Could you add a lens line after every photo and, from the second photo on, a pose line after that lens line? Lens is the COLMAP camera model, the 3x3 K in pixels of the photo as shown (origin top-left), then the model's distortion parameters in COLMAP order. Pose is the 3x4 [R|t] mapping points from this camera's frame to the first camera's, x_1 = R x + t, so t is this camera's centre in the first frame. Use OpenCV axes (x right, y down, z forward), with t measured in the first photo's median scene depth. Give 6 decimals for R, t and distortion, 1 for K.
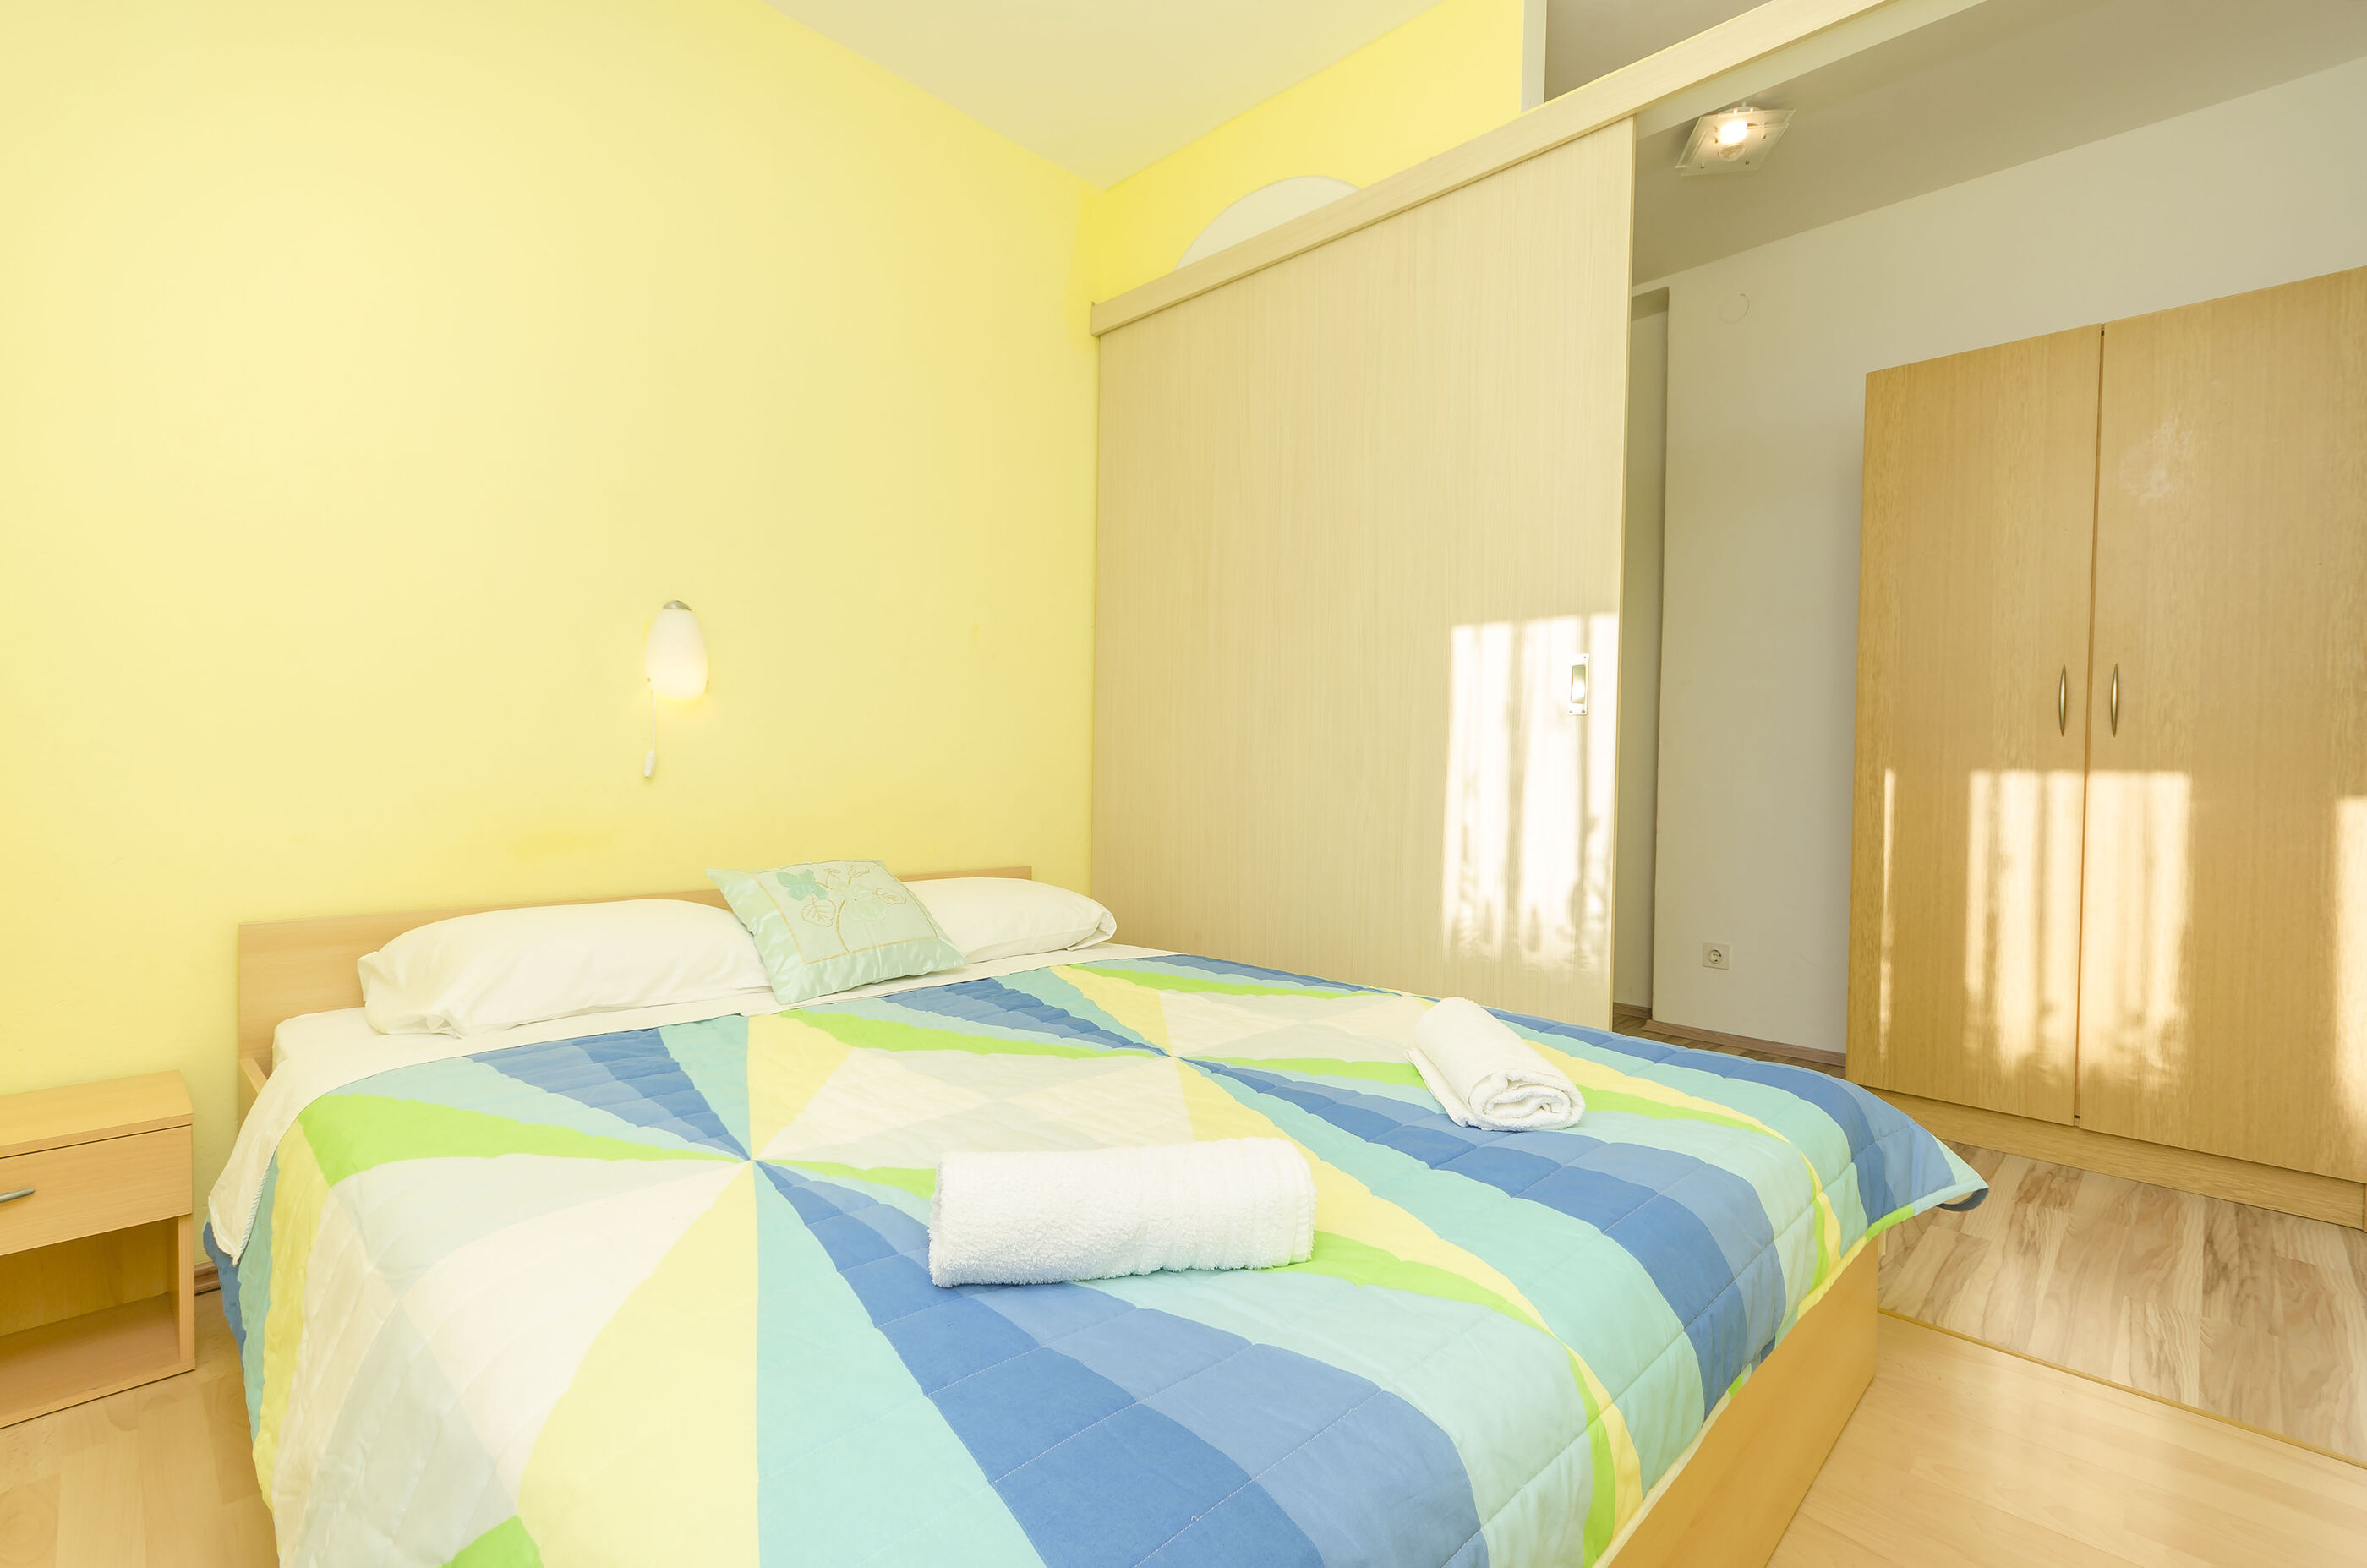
lens RADIAL K [[1039.3, 0, 1215.5], [0, 1039.3, 781.9], [0, 0, 1]] dist [0.000871, 0.000259]
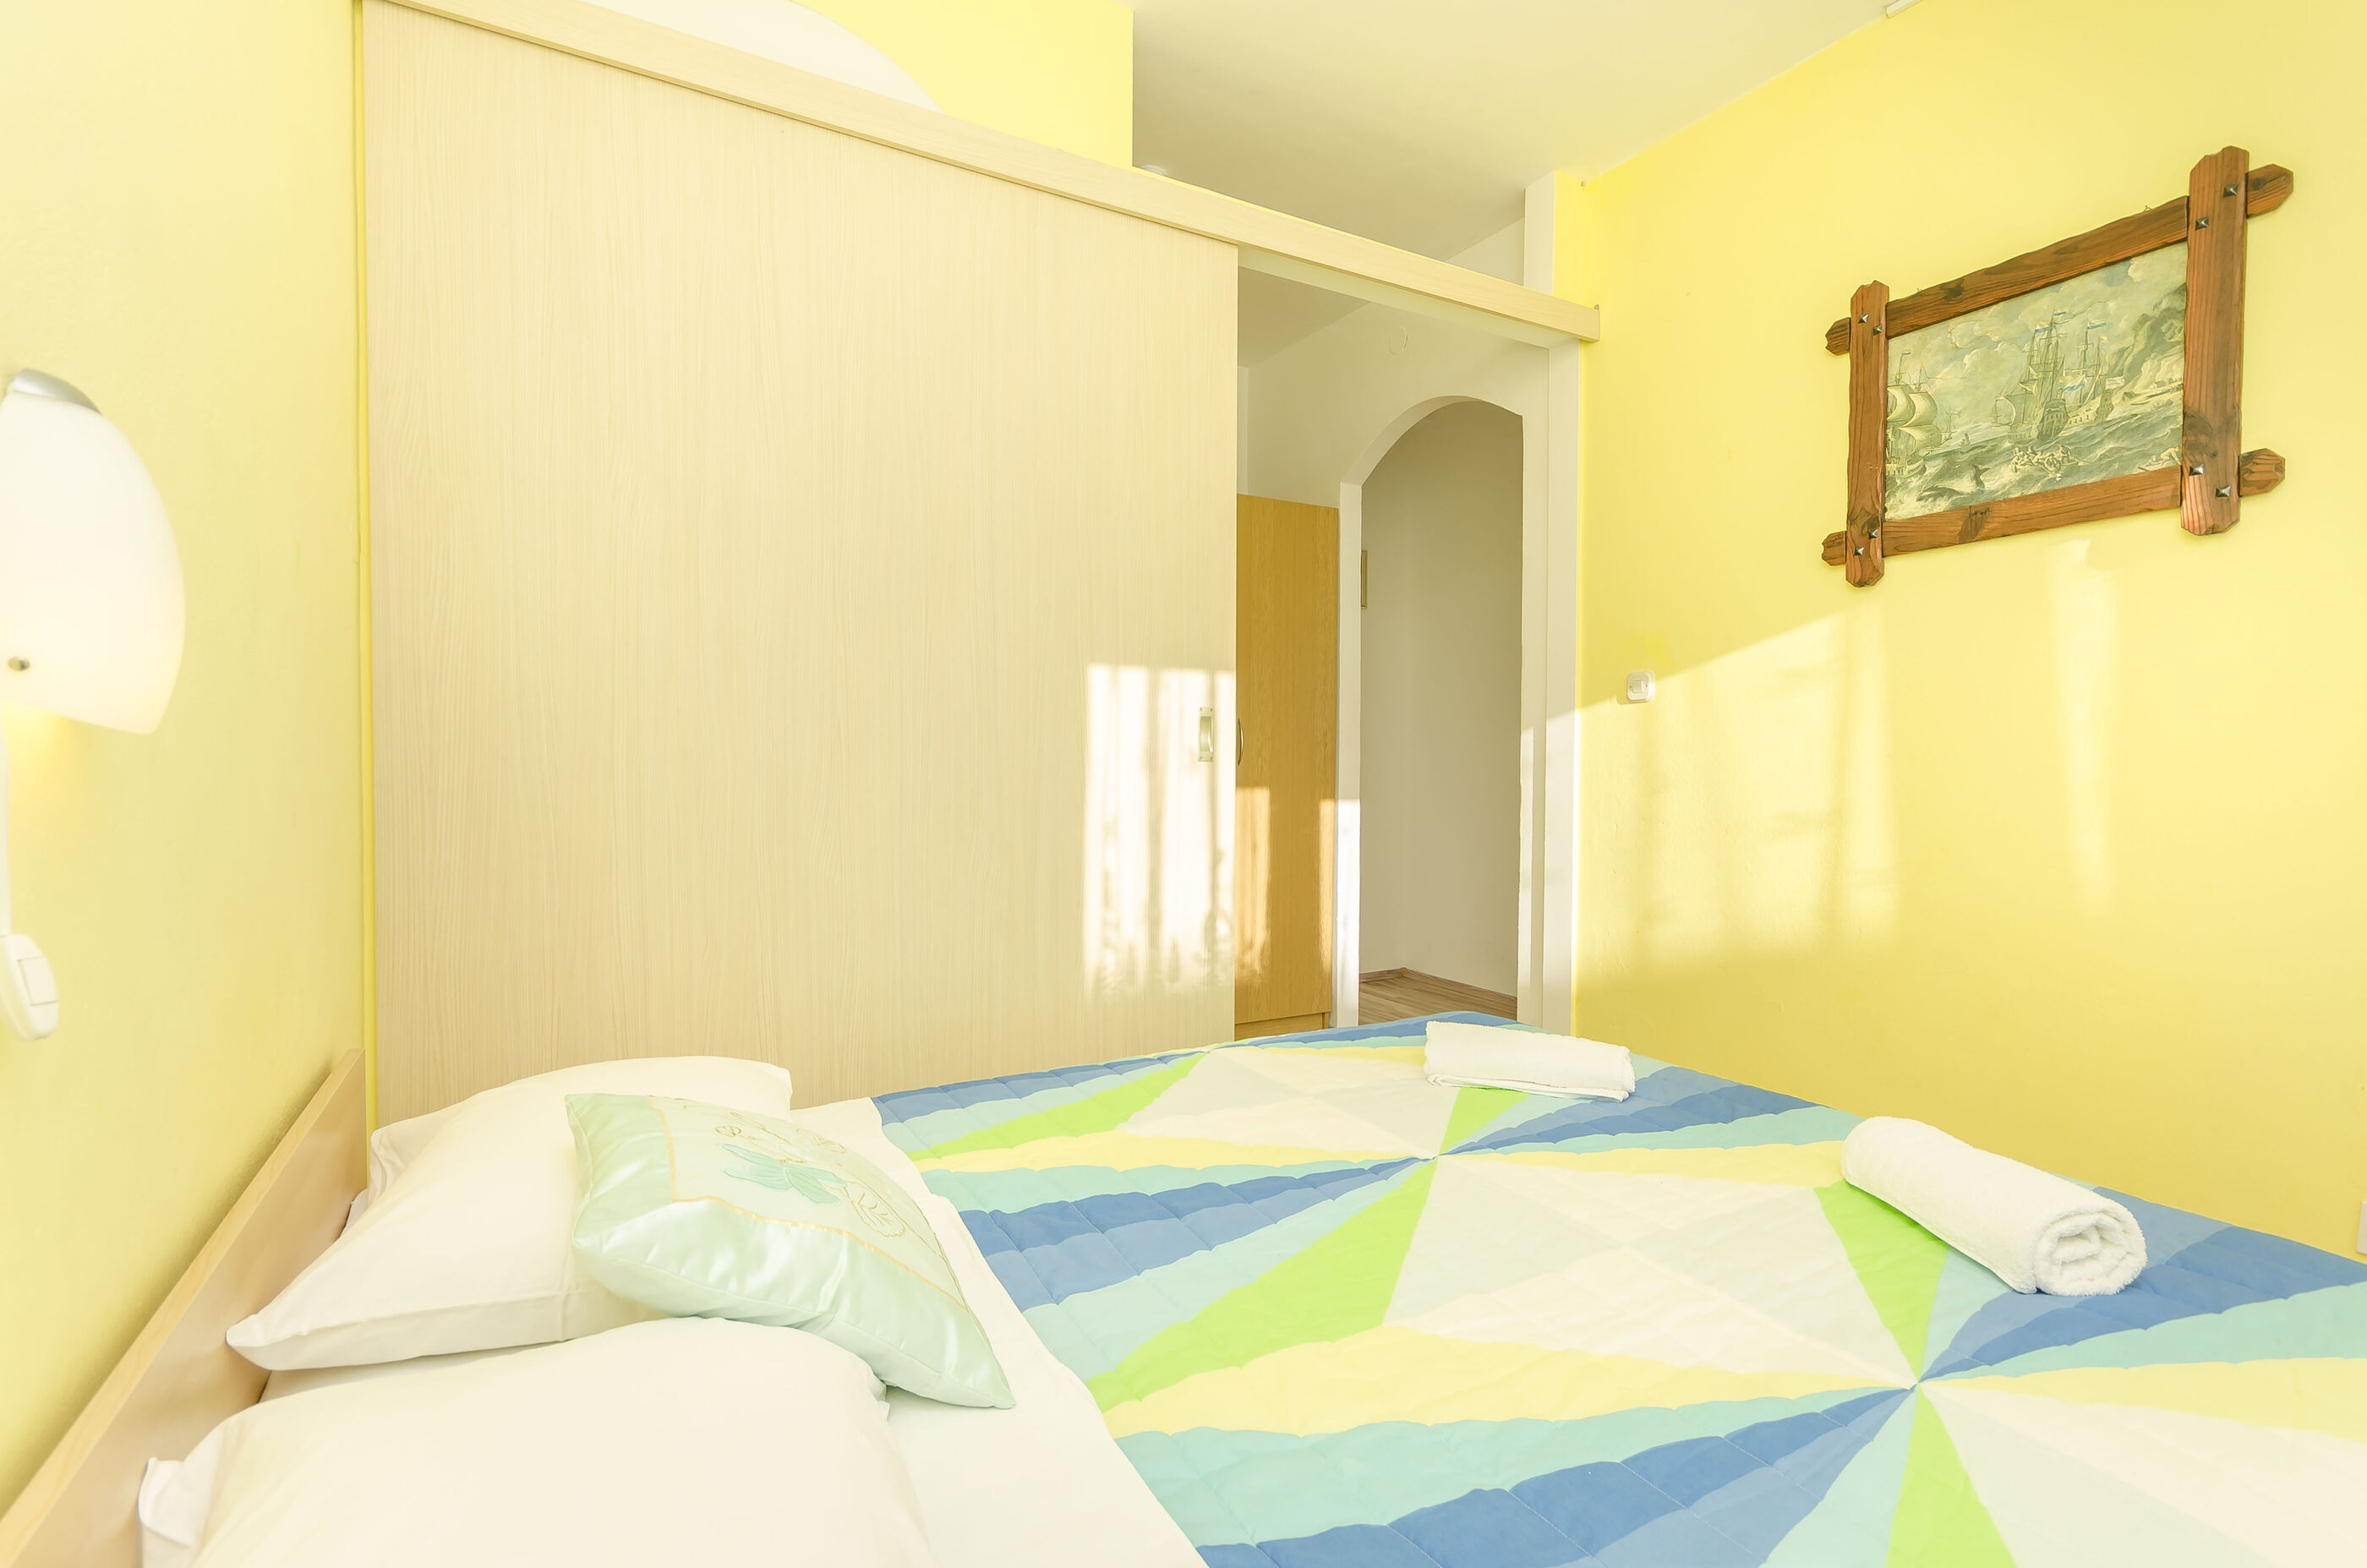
lens RADIAL K [[1039.3, 0, 1215.5], [0, 1039.3, 781.9], [0, 0, 1]] dist [0.000871, 0.000259]
pose [[0.320924, -0.030651, 0.946609, -0.670475], [0.013489, 0.999523, 0.027791, -0.069230], [-0.947009, 0.003850, 0.321184, 0.608001]]
